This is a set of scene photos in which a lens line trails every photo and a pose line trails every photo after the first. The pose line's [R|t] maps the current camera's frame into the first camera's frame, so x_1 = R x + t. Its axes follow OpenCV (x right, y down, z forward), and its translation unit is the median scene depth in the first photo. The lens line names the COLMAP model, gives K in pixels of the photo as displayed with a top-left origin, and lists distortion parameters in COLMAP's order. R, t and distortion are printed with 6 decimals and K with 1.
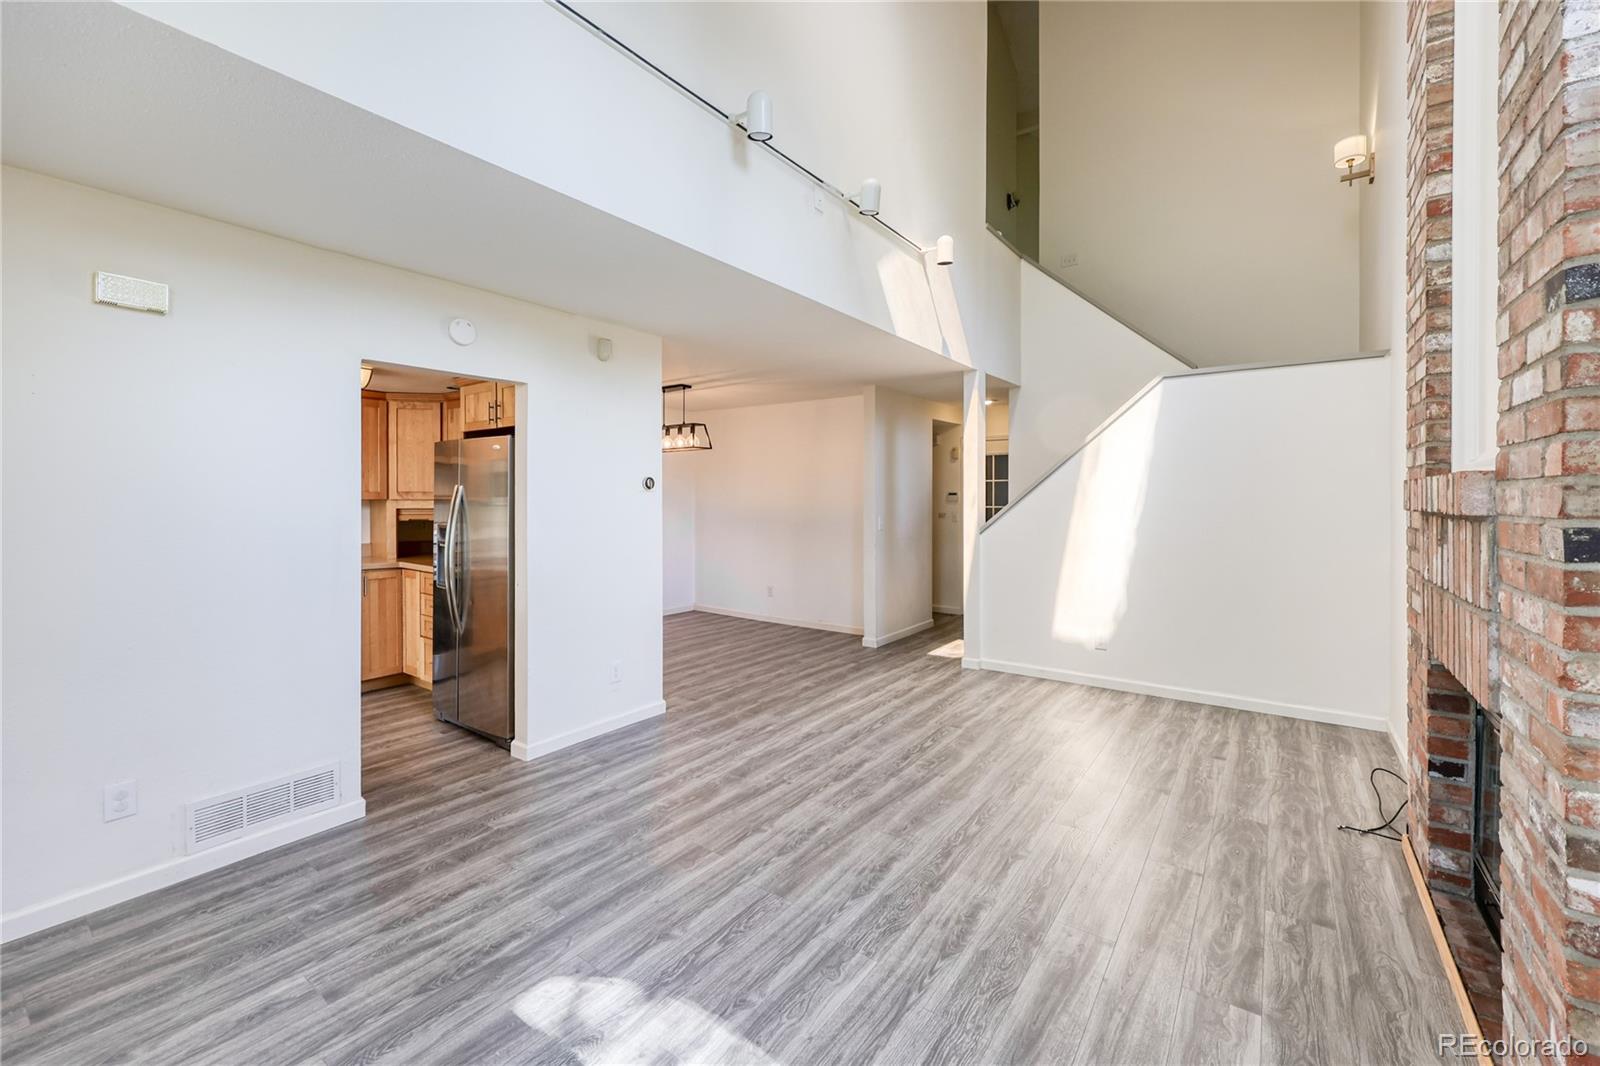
lens RADIAL K [[652.3, 0, 792.8], [0, 652.3, 531.4], [0, 0, 1]] dist [-0.002249, 0.000561]
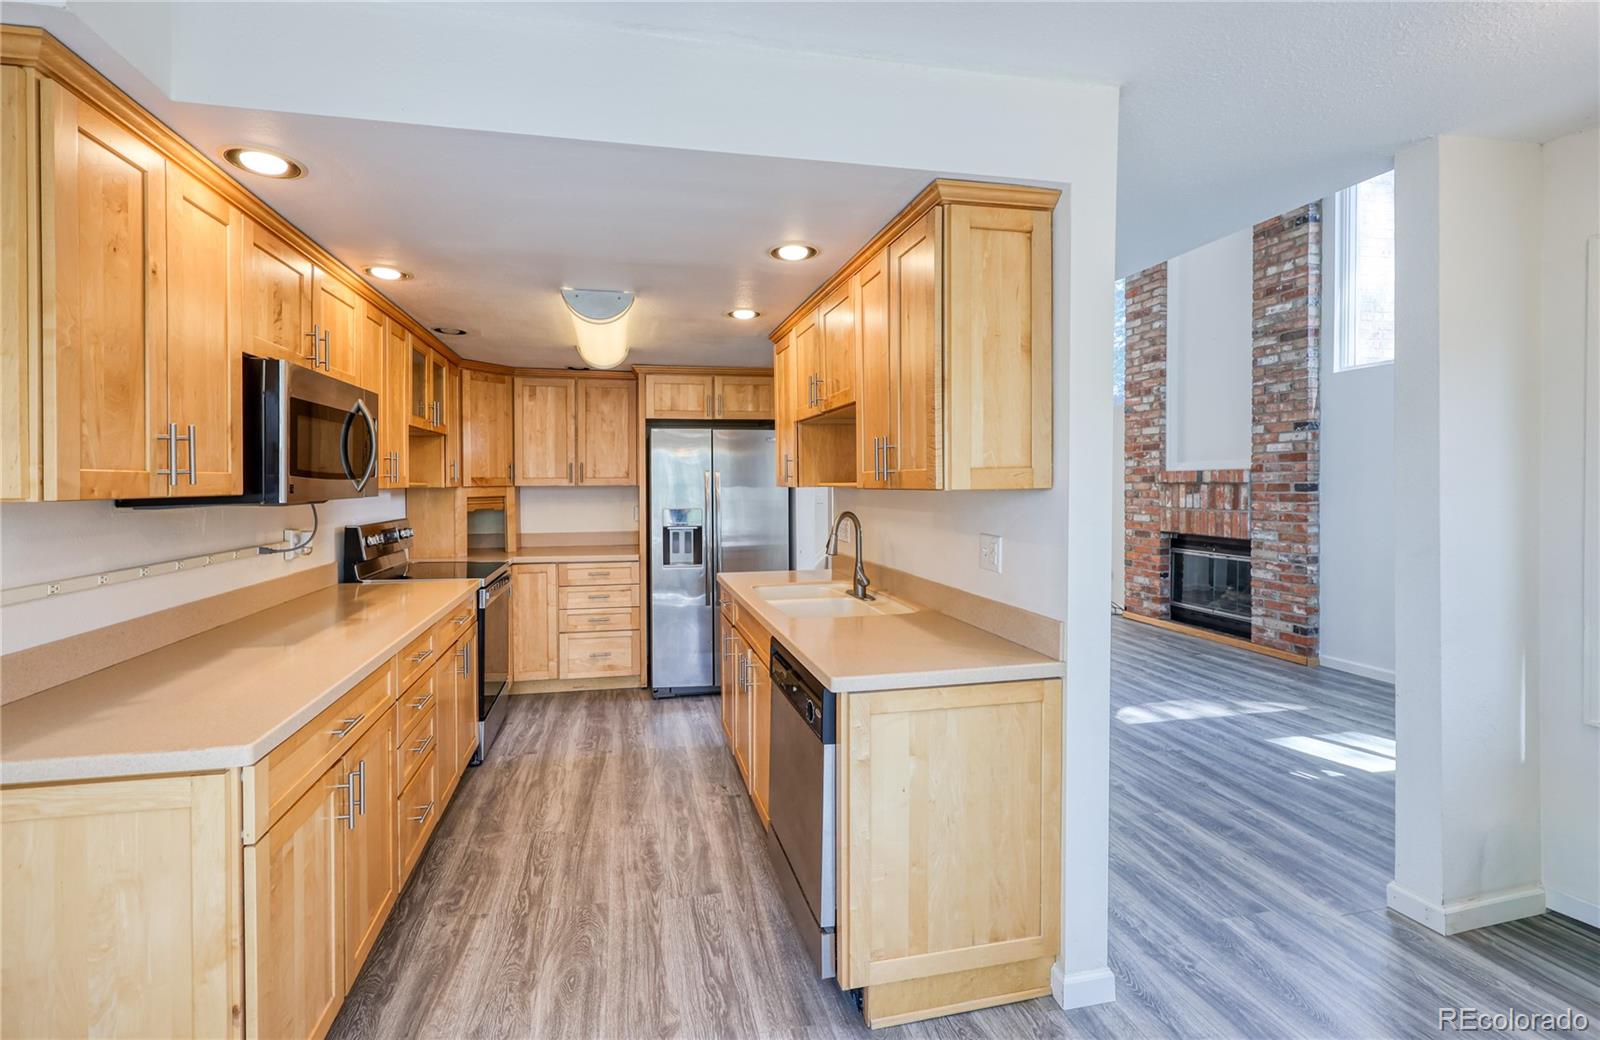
lens RADIAL K [[662.3, 0, 743.3], [0, 662.3, 486.6], [0, 0, 1]] dist [0.000705, -0.000075]
pose [[0.683788, -0.005875, 0.729657, -1.579963], [0.040232, 0.998750, -0.029661, 0.002415], [-0.728571, 0.049638, 0.683169, 0.243764]]
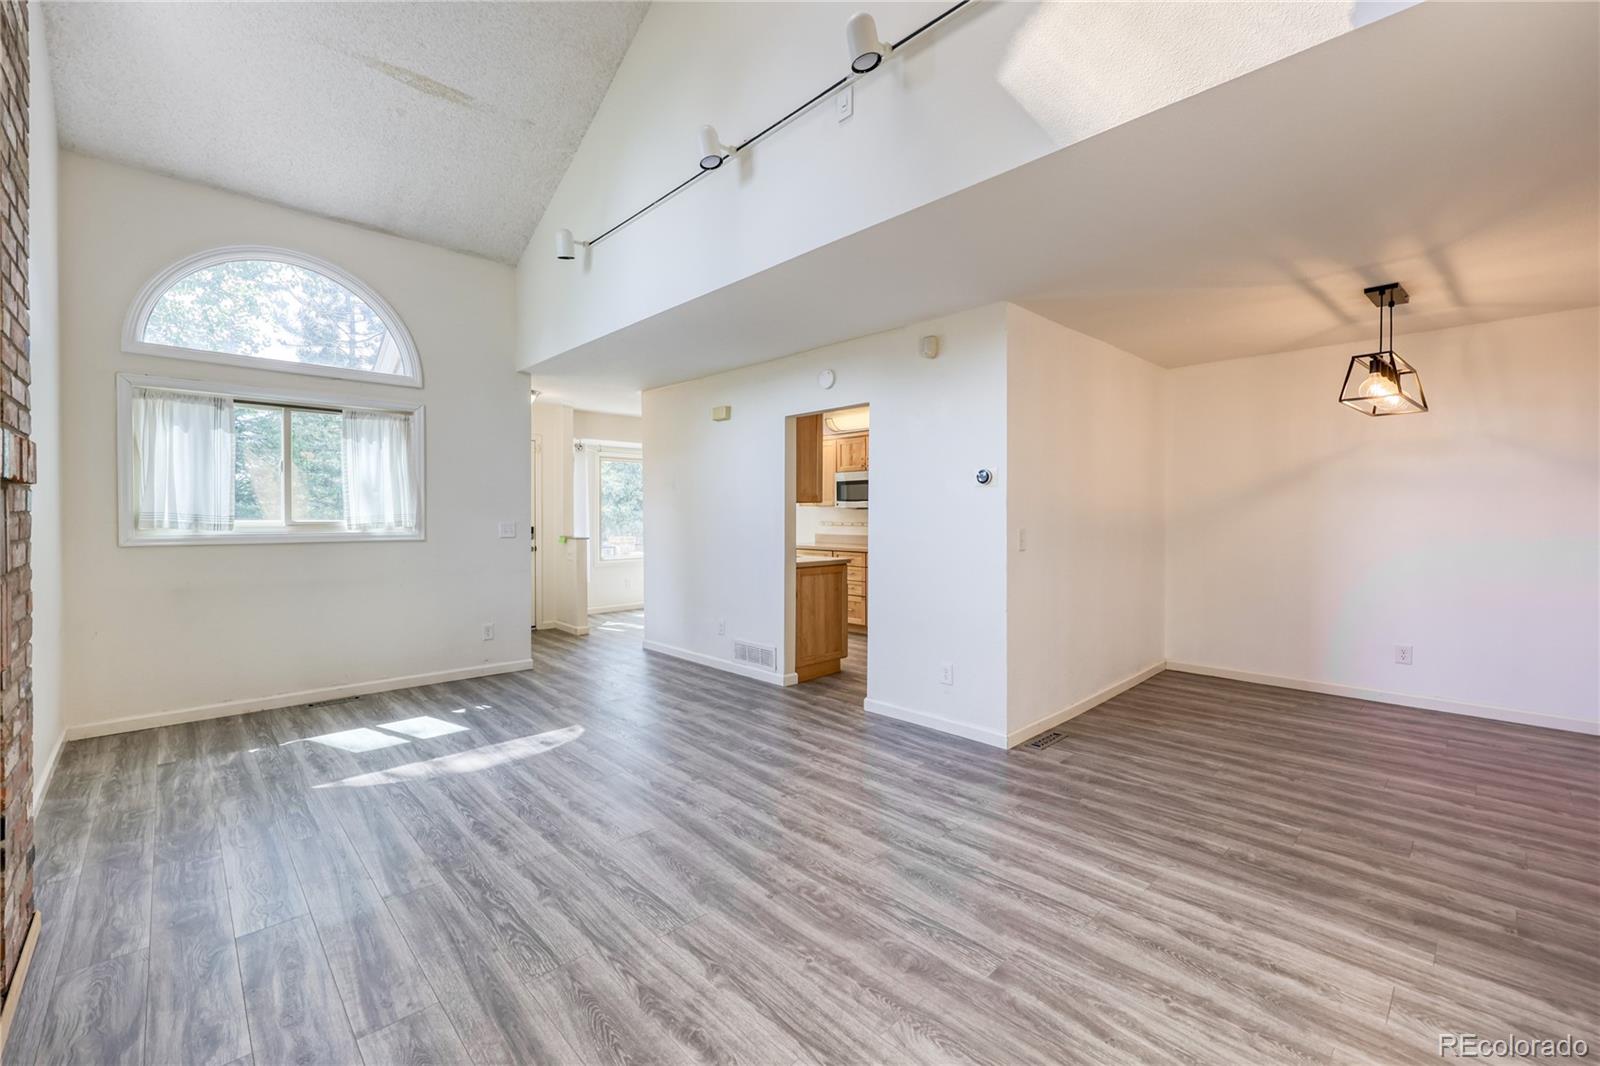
lens RADIAL K [[652.3, 0, 772.9], [0, 652.3, 521.8], [0, 0, 1]] dist [-0.002249, 0.000561]
pose [[-0.182936, 0.012859, -0.983041, 0.911159], [-0.051211, 0.998432, 0.022590, -0.020000], [0.981790, 0.054475, -0.181990, 1.151276]]
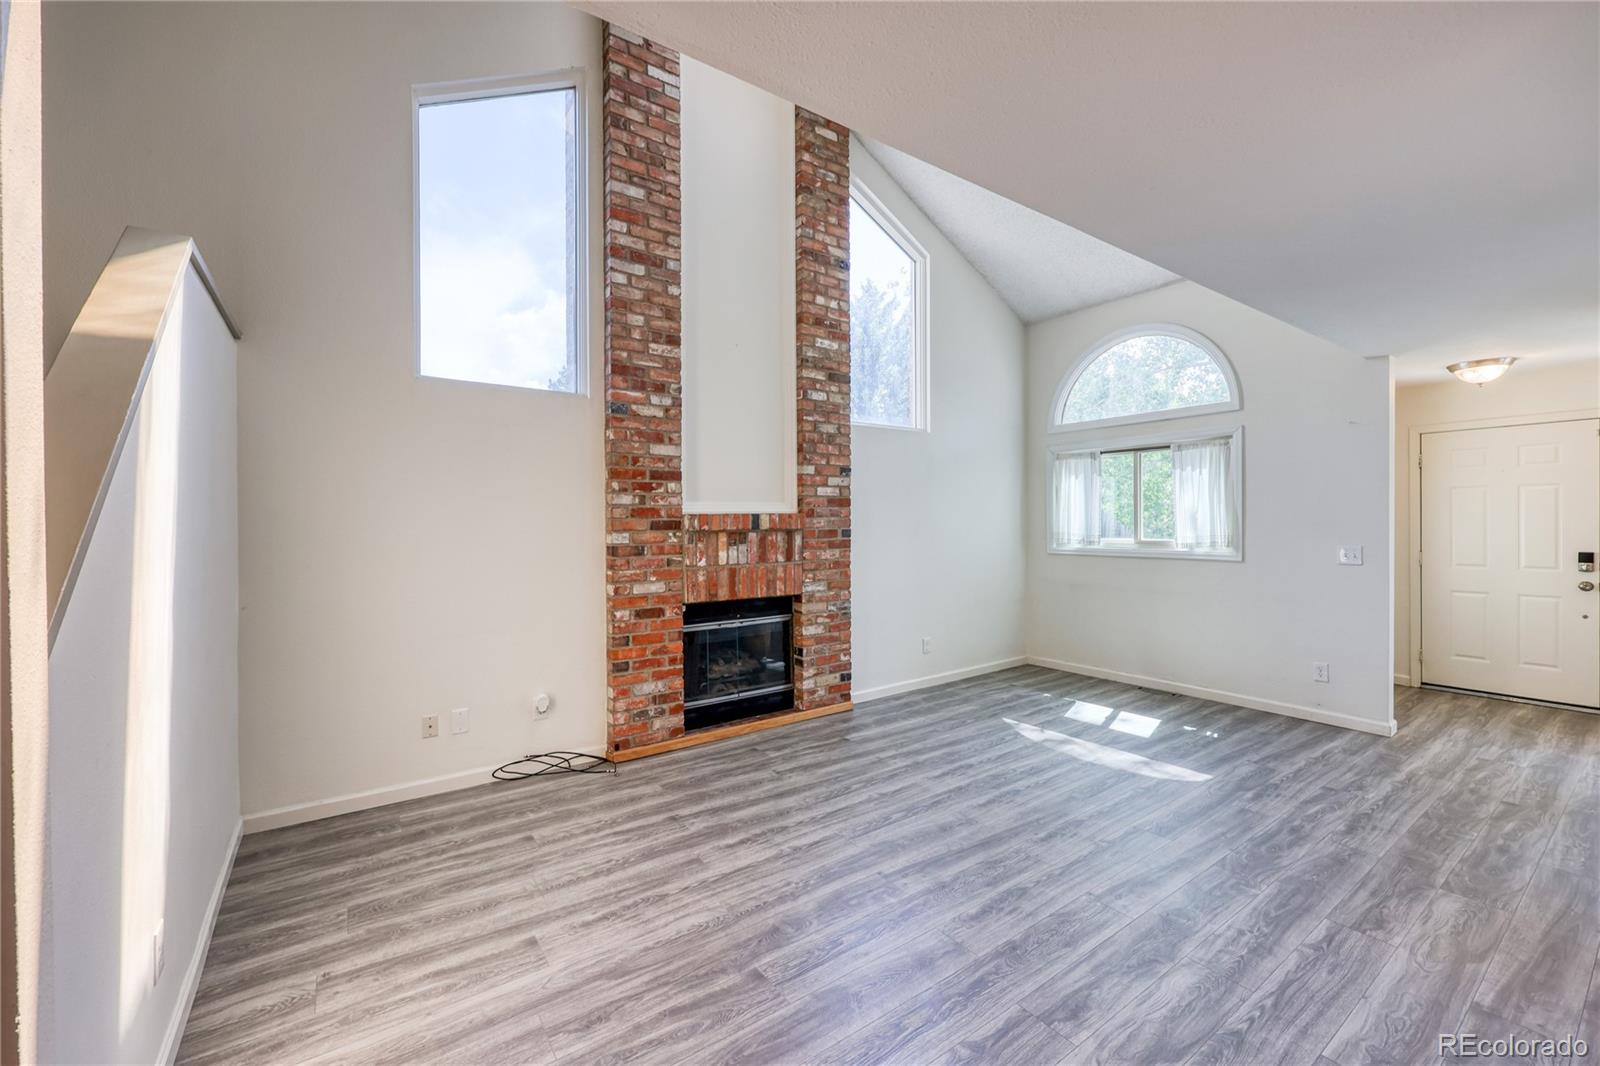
lens RADIAL K [[652.3, 0, 795.3], [0, 652.3, 525.6], [0, 0, 1]] dist [-0.002249, 0.000561]
pose [[-0.951939, 0.007993, 0.306184, 0.086118], [0.025307, 0.998294, 0.052622, -0.089686], [-0.305241, 0.057841, -0.950517, 1.829297]]
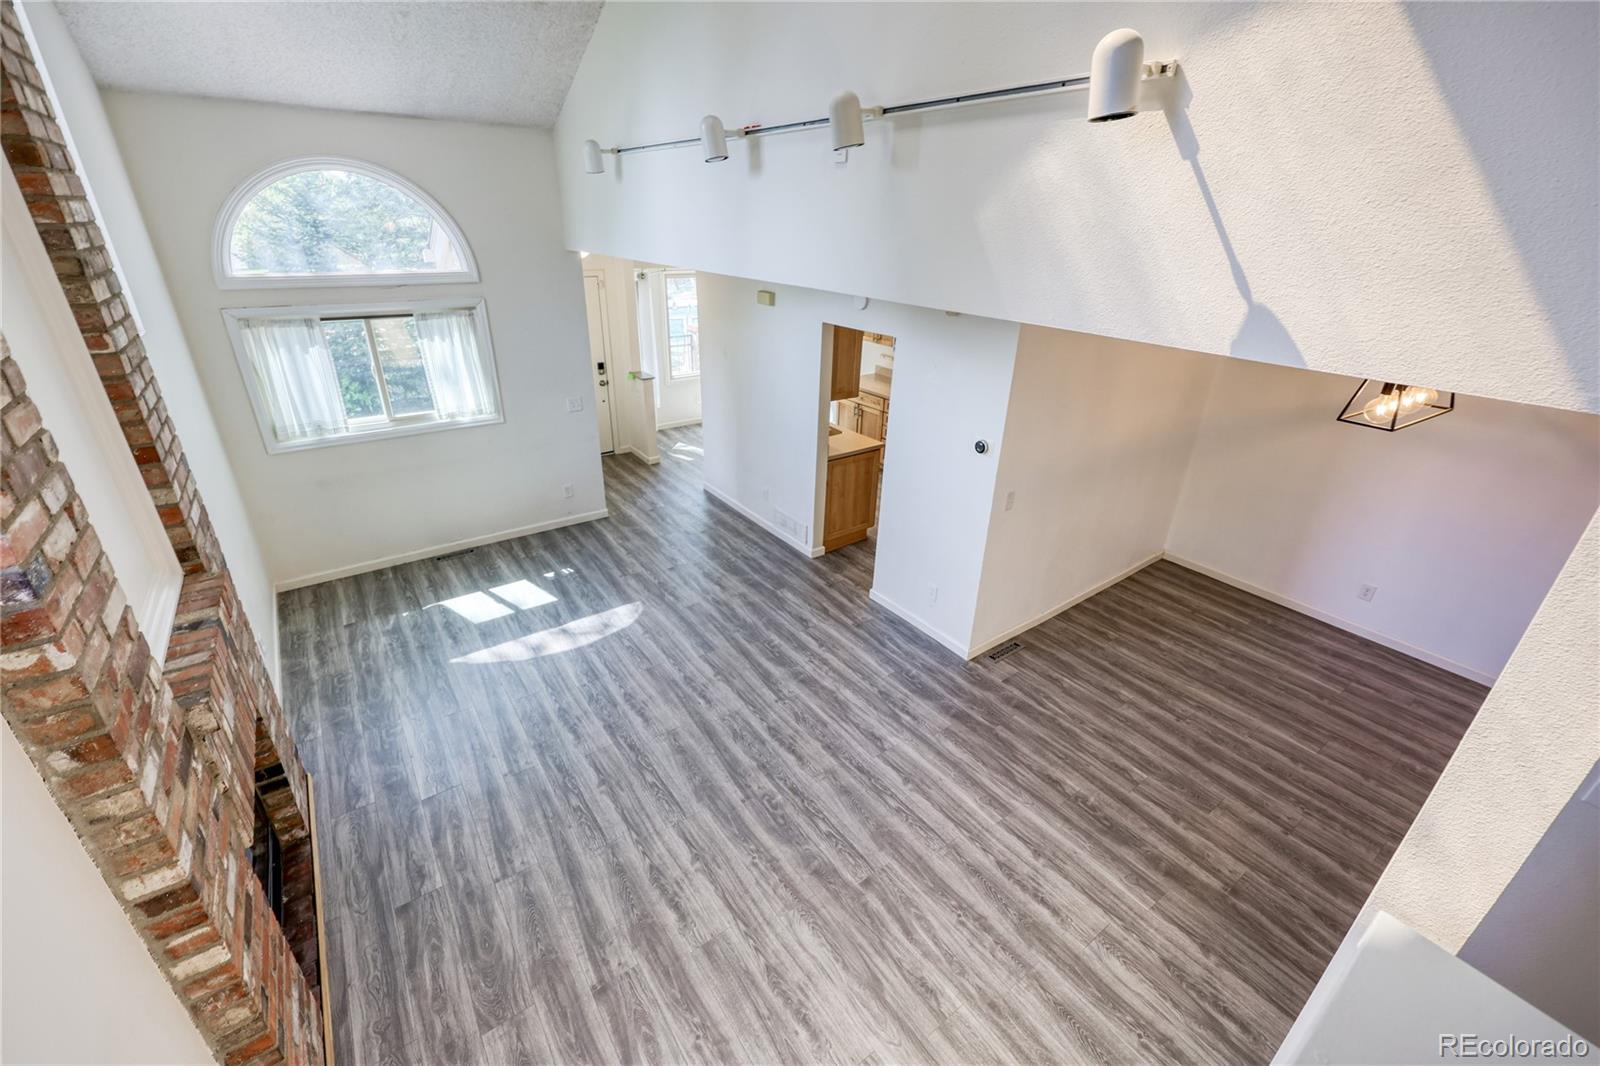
lens RADIAL K [[652.3, 0, 799.4], [0, 652.3, 516.1], [0, 0, 1]] dist [-0.002249, 0.000561]
pose [[-0.293552, 0.390559, -0.872520, 0.954947], [-0.075823, 0.900344, 0.428523, -0.485025], [0.952931, 0.191951, -0.234684, 1.290625]]
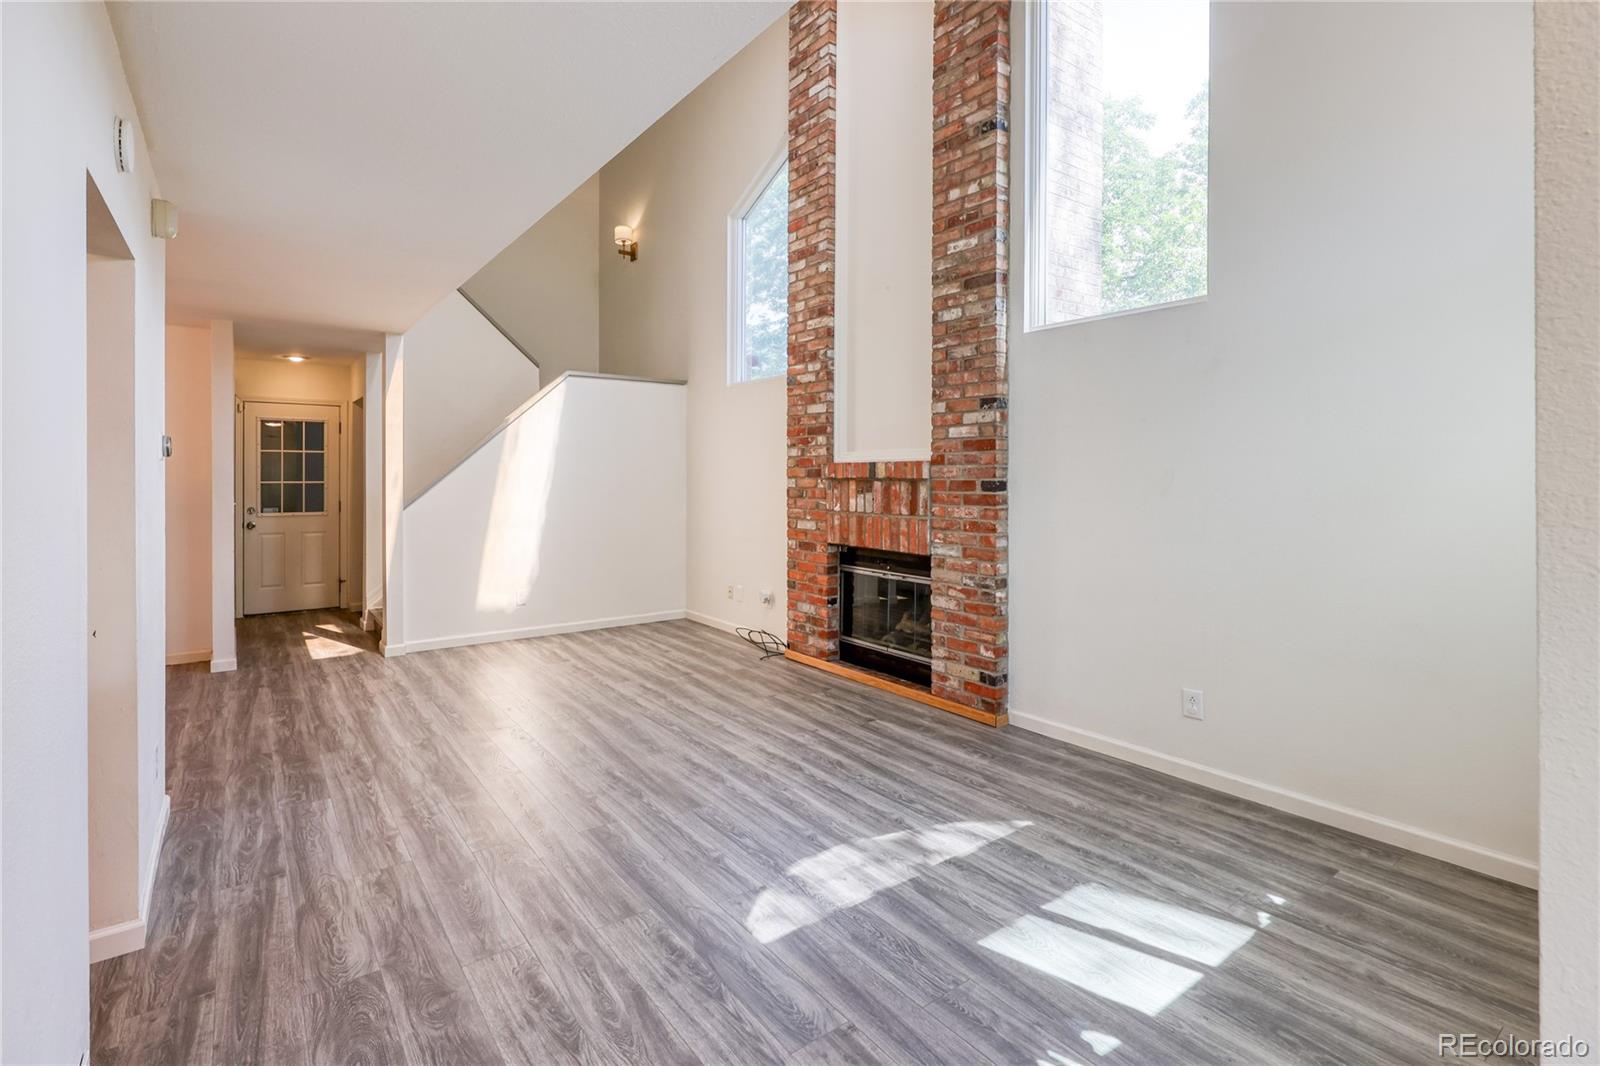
lens RADIAL K [[729.6, 0, 716.1], [0, 729.6, 472.3], [0, 0, 1]] dist [0.000396, 0.000719]
pose [[0.344017, 0.003811, 0.938956, -0.908364], [0.047346, 0.998649, -0.021400, -0.007858], [-0.937769, 0.051818, 0.343372, 0.359411]]
